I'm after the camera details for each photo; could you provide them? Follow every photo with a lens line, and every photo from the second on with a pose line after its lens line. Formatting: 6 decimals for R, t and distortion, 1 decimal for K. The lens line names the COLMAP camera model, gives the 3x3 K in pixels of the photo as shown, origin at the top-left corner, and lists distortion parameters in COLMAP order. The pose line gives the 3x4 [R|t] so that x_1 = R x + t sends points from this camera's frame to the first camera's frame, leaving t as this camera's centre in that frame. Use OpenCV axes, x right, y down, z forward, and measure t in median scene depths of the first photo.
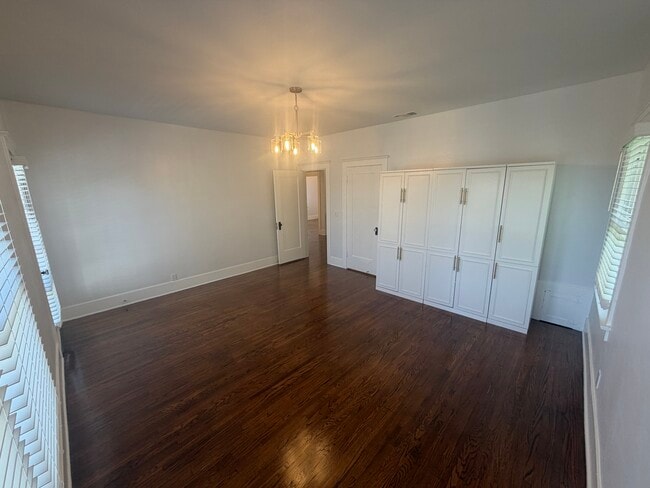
lens RADIAL K [[259.9, 0, 325.0], [0, 259.9, 244.0], [0, 0, 1]] dist [0.001075, 0.000426]
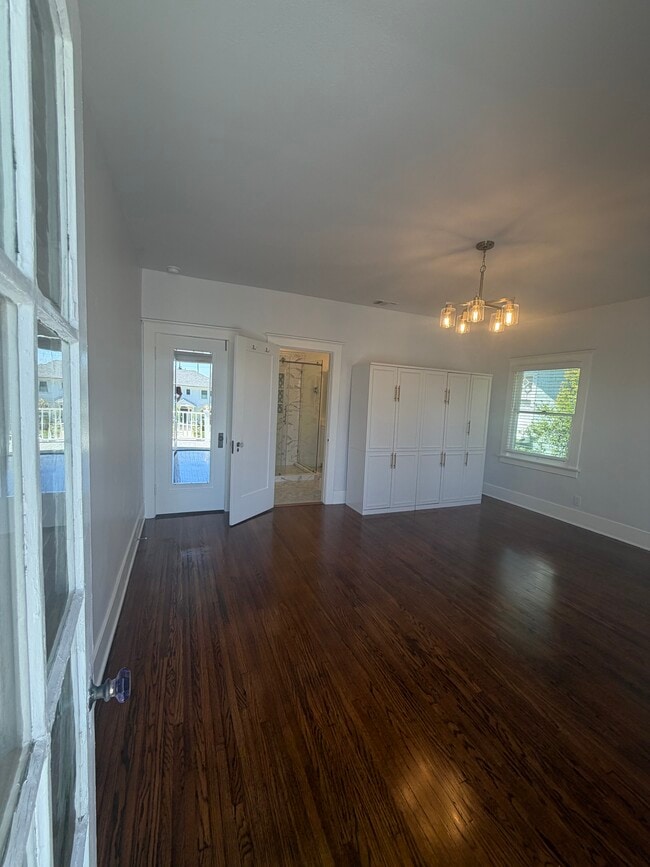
lens RADIAL K [[346.7, 0, 325.9], [0, 346.7, 431.3], [0, 0, 1]] dist [0.001075, 0.000426]
pose [[0.397971, -0.058653, 0.915521, -0.919874], [0.136391, 0.990646, 0.004178, -0.103104], [-0.907203, 0.123206, 0.402248, 0.804162]]
